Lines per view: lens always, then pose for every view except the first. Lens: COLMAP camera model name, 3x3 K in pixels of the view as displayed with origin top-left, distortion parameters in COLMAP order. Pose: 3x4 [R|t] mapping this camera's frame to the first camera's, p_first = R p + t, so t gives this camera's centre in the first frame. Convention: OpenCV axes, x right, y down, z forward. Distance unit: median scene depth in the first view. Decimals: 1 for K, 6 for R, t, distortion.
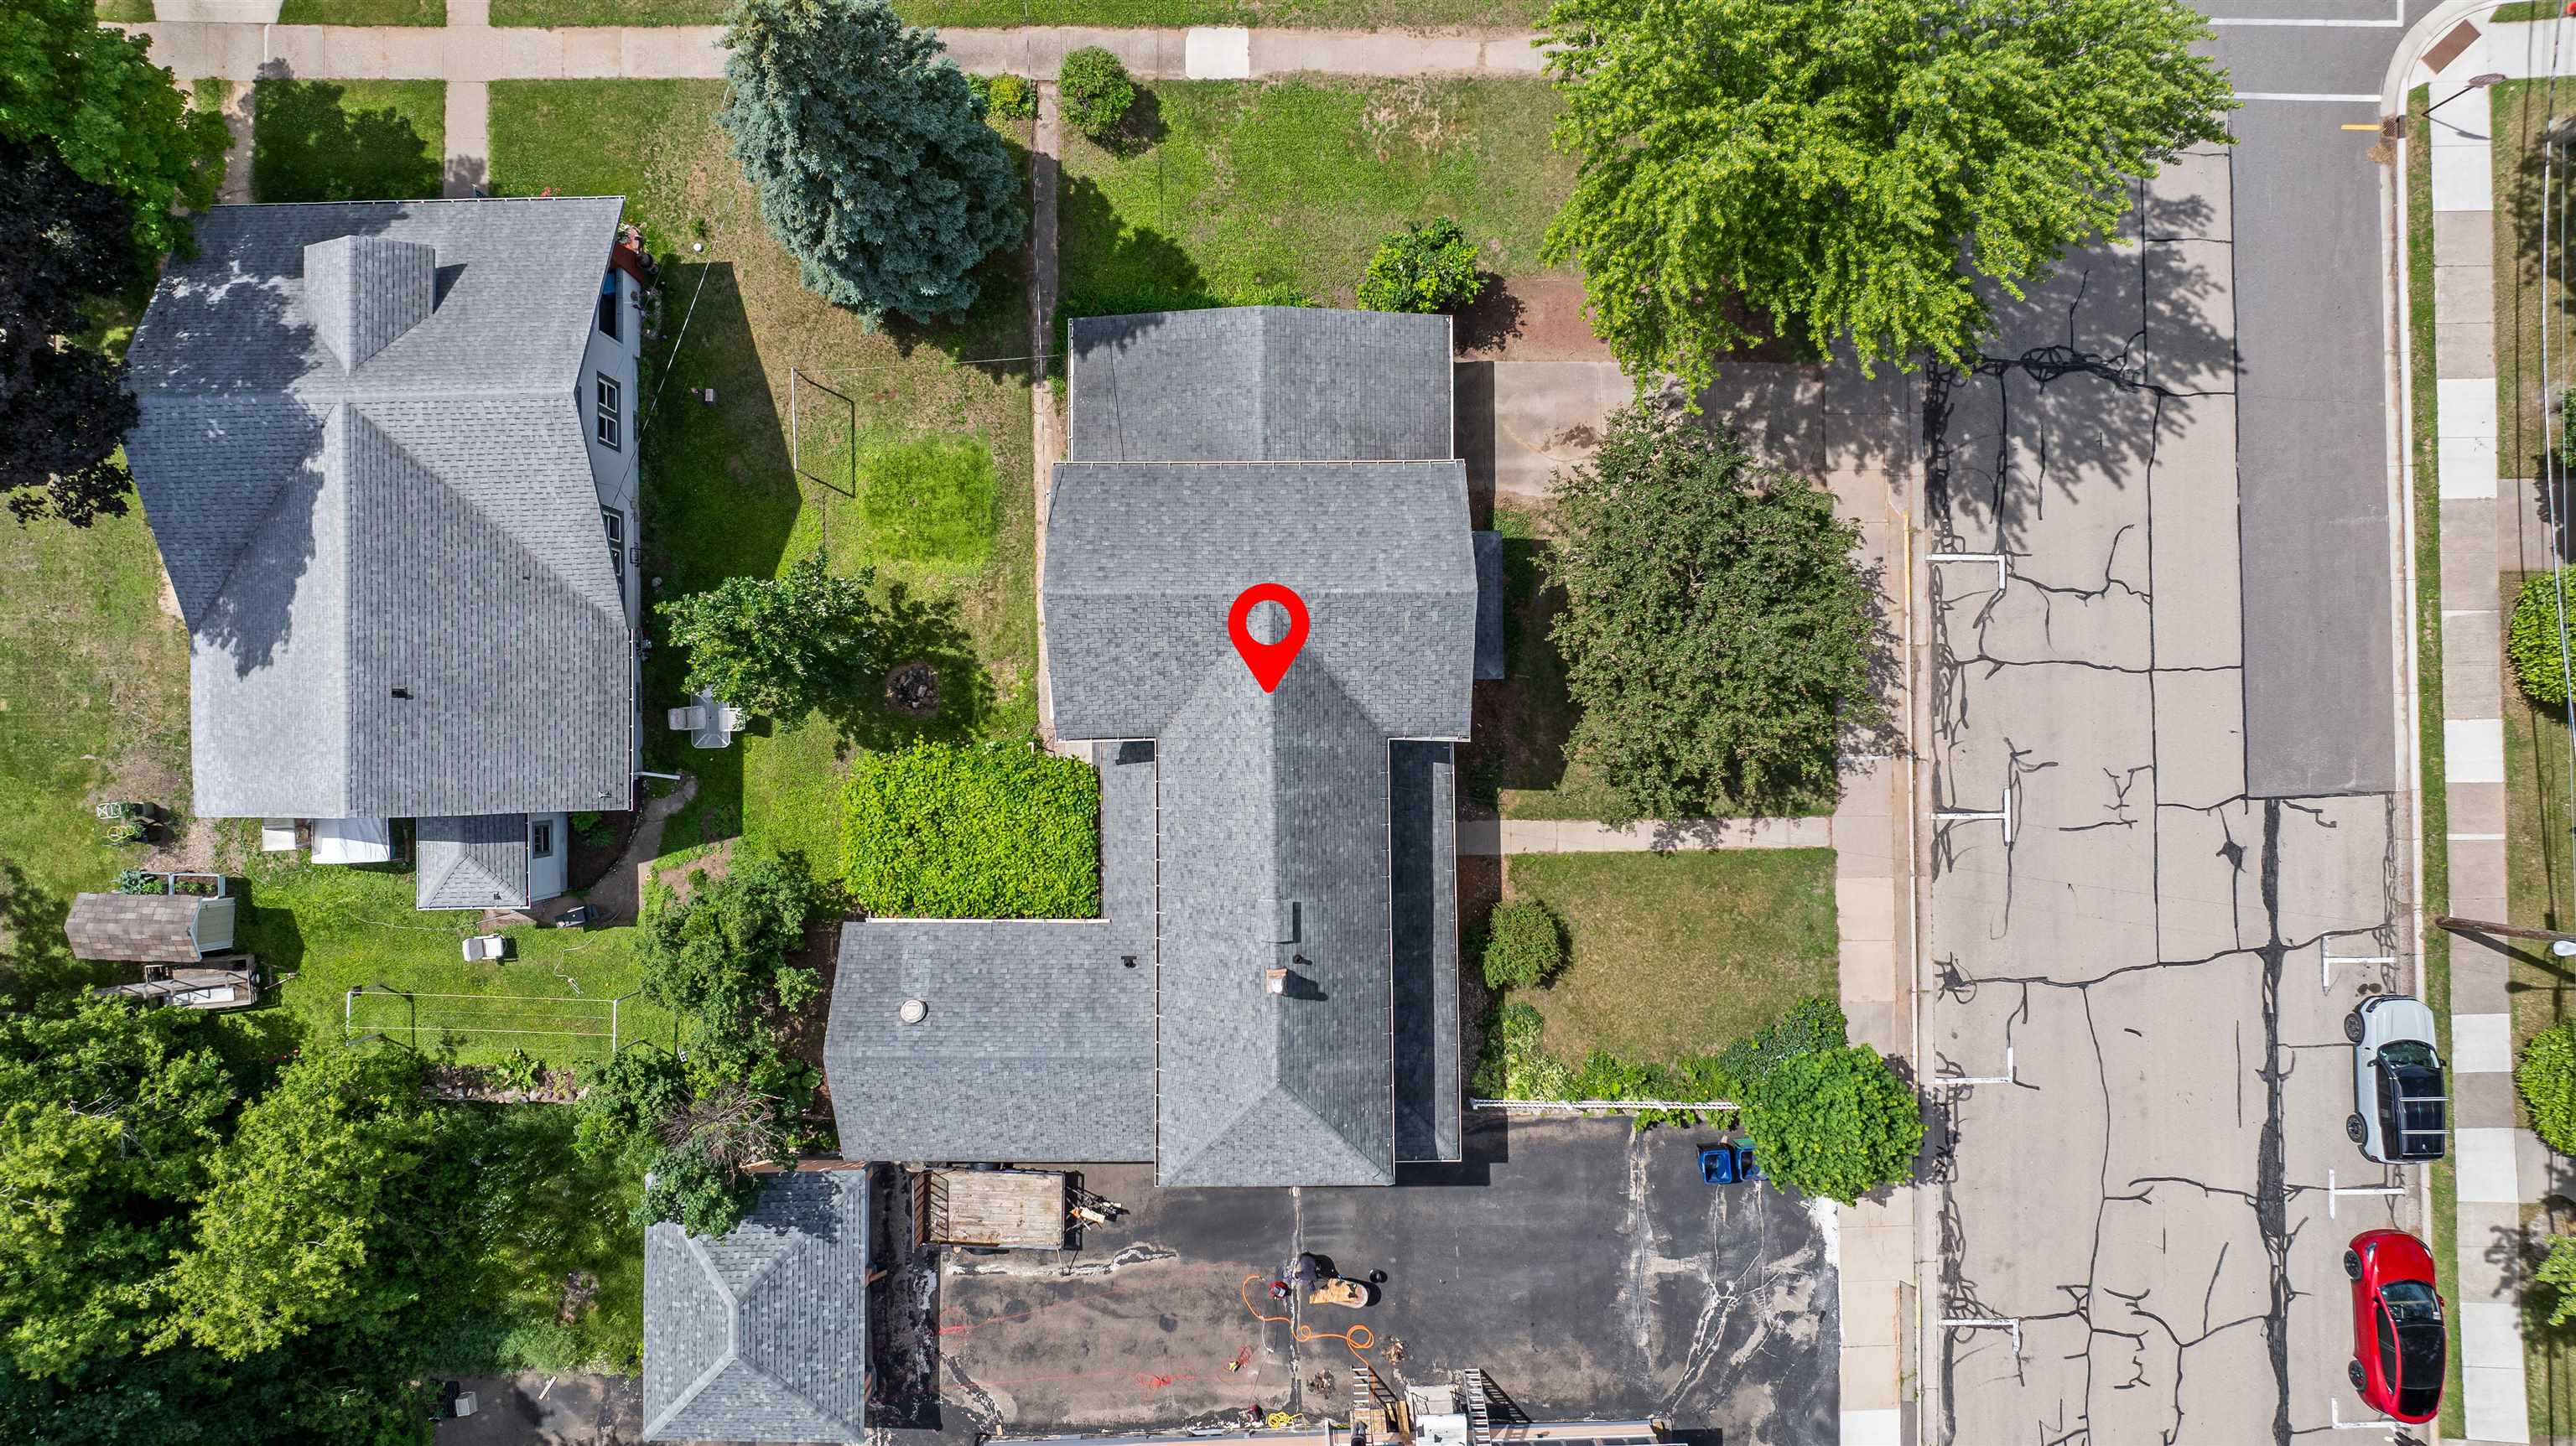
lens RADIAL K [[1785.3, 0, 1288.0], [0, 1785.3, 723.0], [0, 0, 1]] dist [-0.008476, -0.002036]
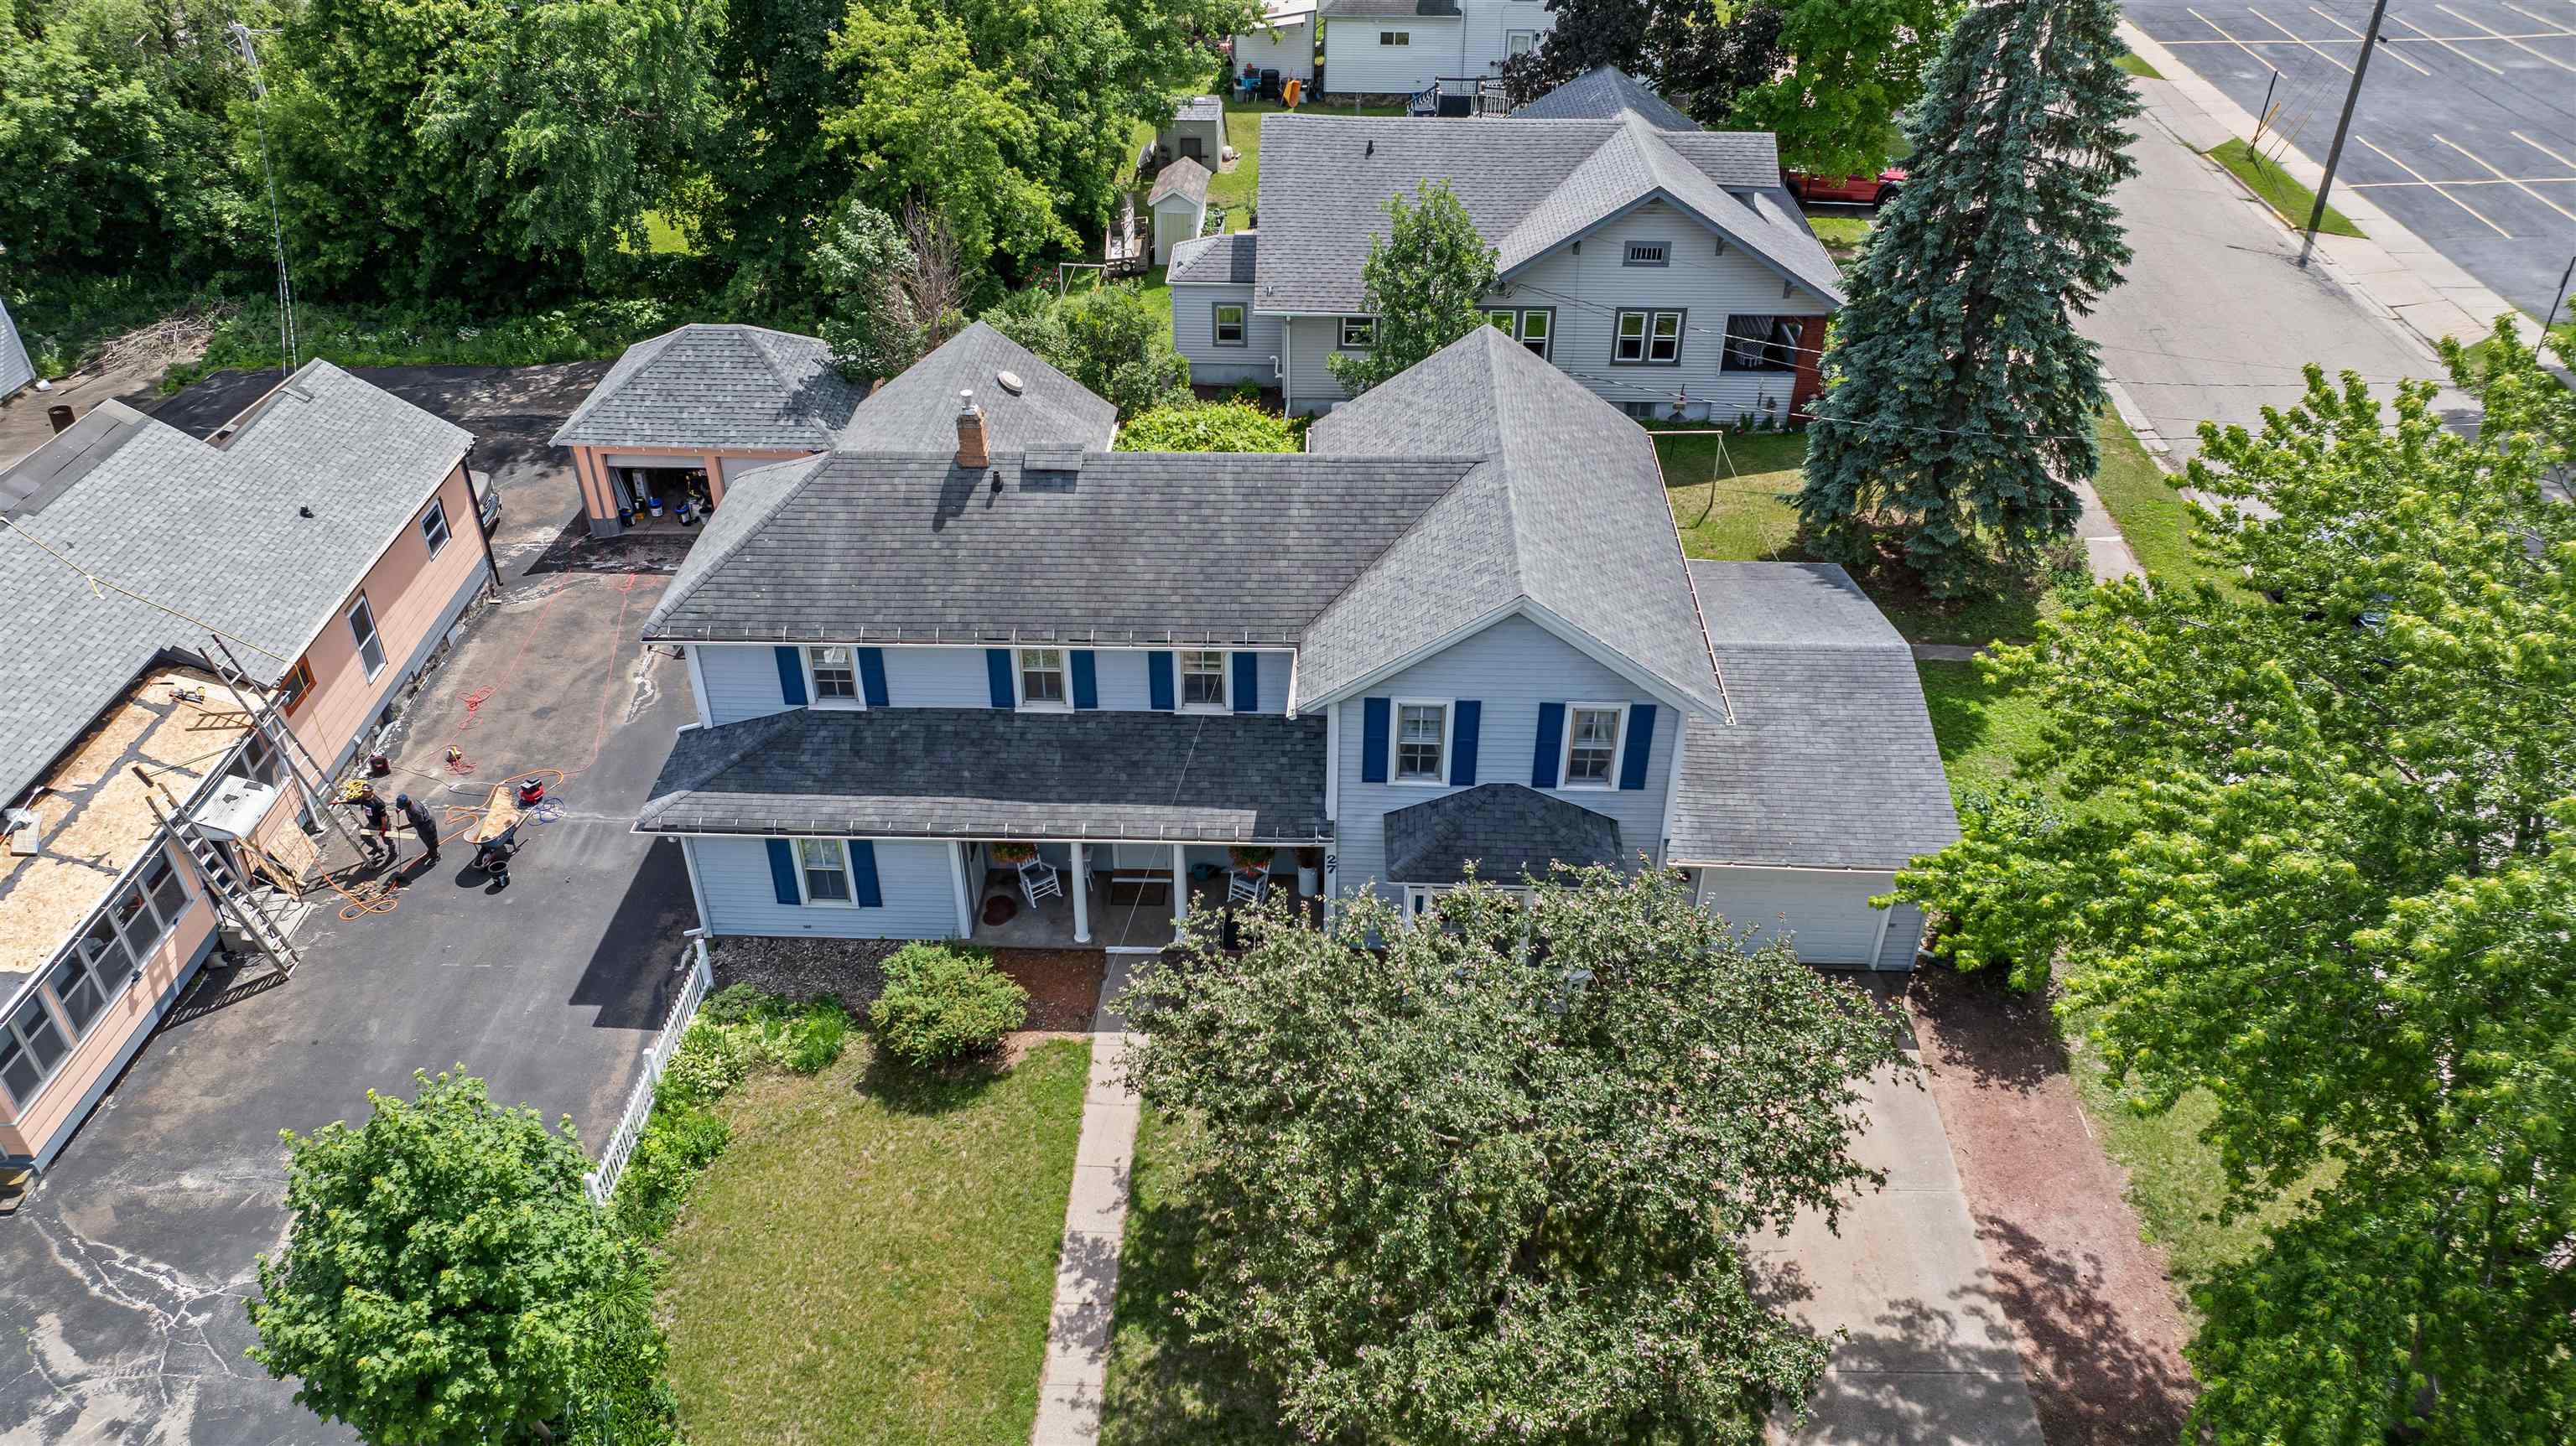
lens RADIAL K [[1785.3, 0, 1288.0], [0, 1785.3, 723.0], [0, 0, 1]] dist [-0.008476, -0.002036]
pose [[-0.039850, 0.561808, -0.826308, 0.558783], [-0.999164, -0.014871, 0.038075, -0.013450], [0.009102, 0.827134, 0.561931, 0.572230]]
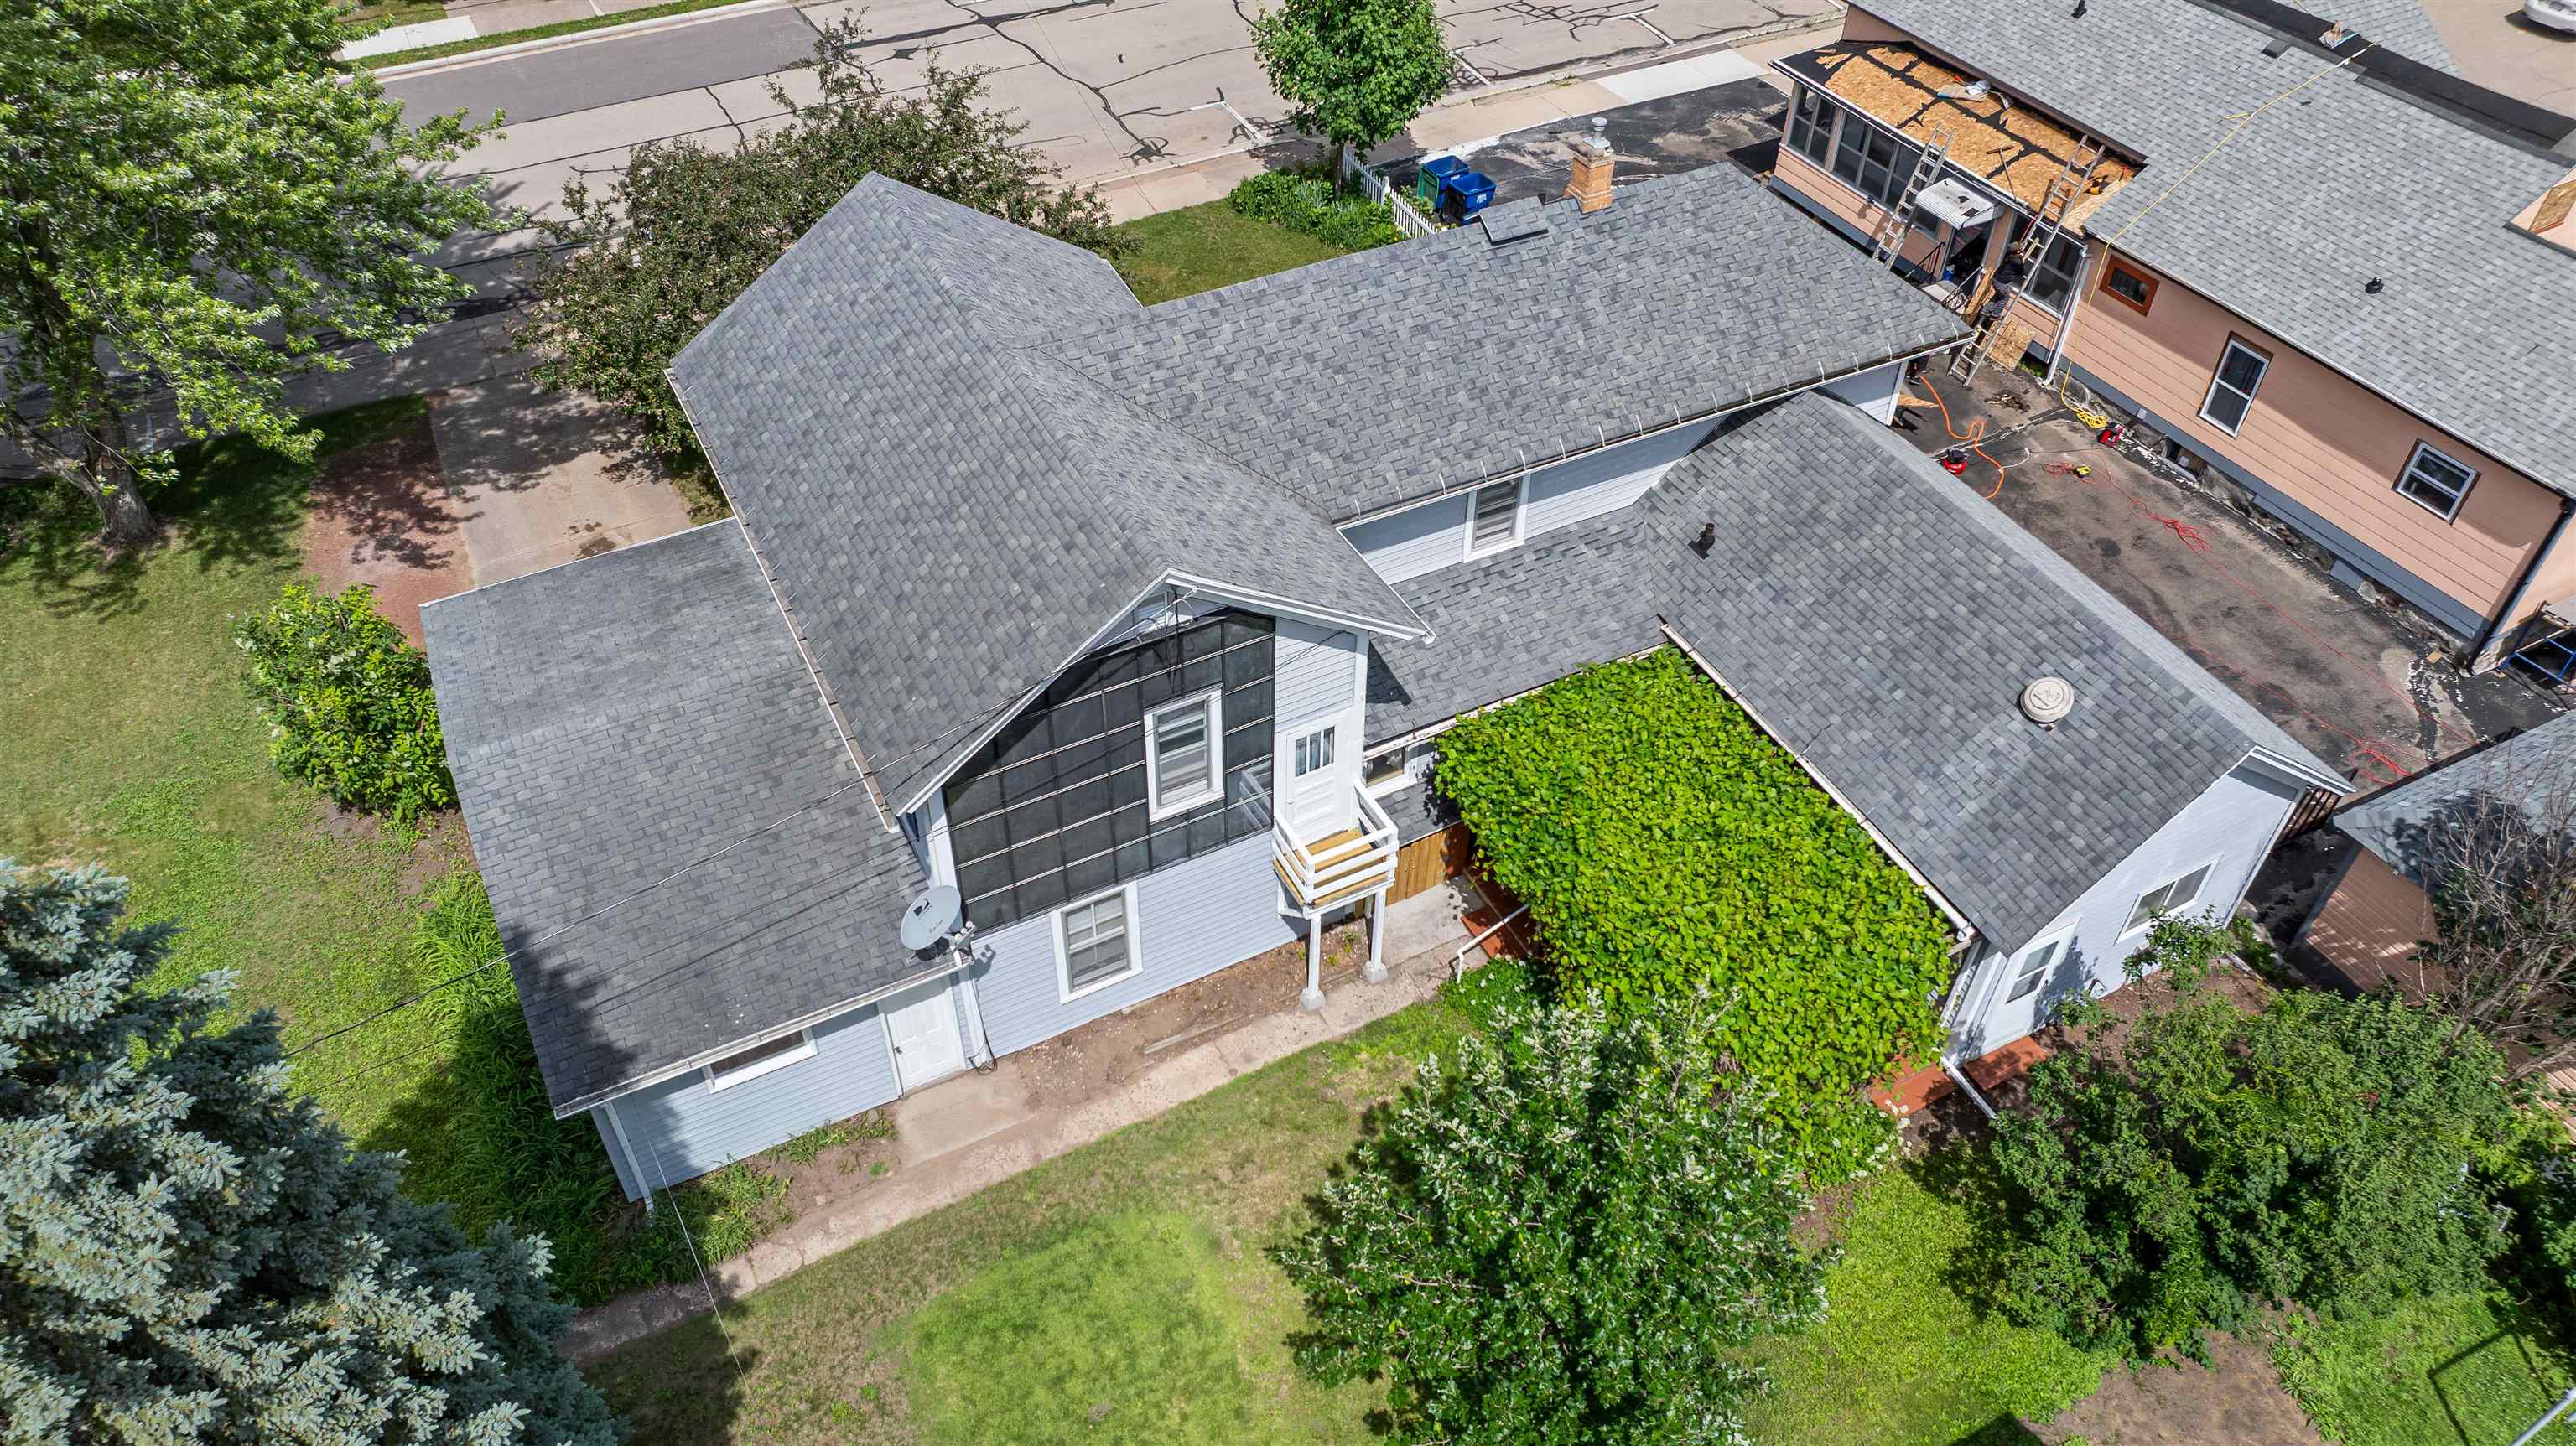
lens RADIAL K [[1785.3, 0, 1288.0], [0, 1785.3, 723.0], [0, 0, 1]] dist [-0.008476, -0.002036]
pose [[-0.452747, -0.627456, 0.633498, -0.387004], [0.891144, -0.294746, 0.344945, -0.178380], [-0.029717, 0.720710, 0.692599, 0.598002]]
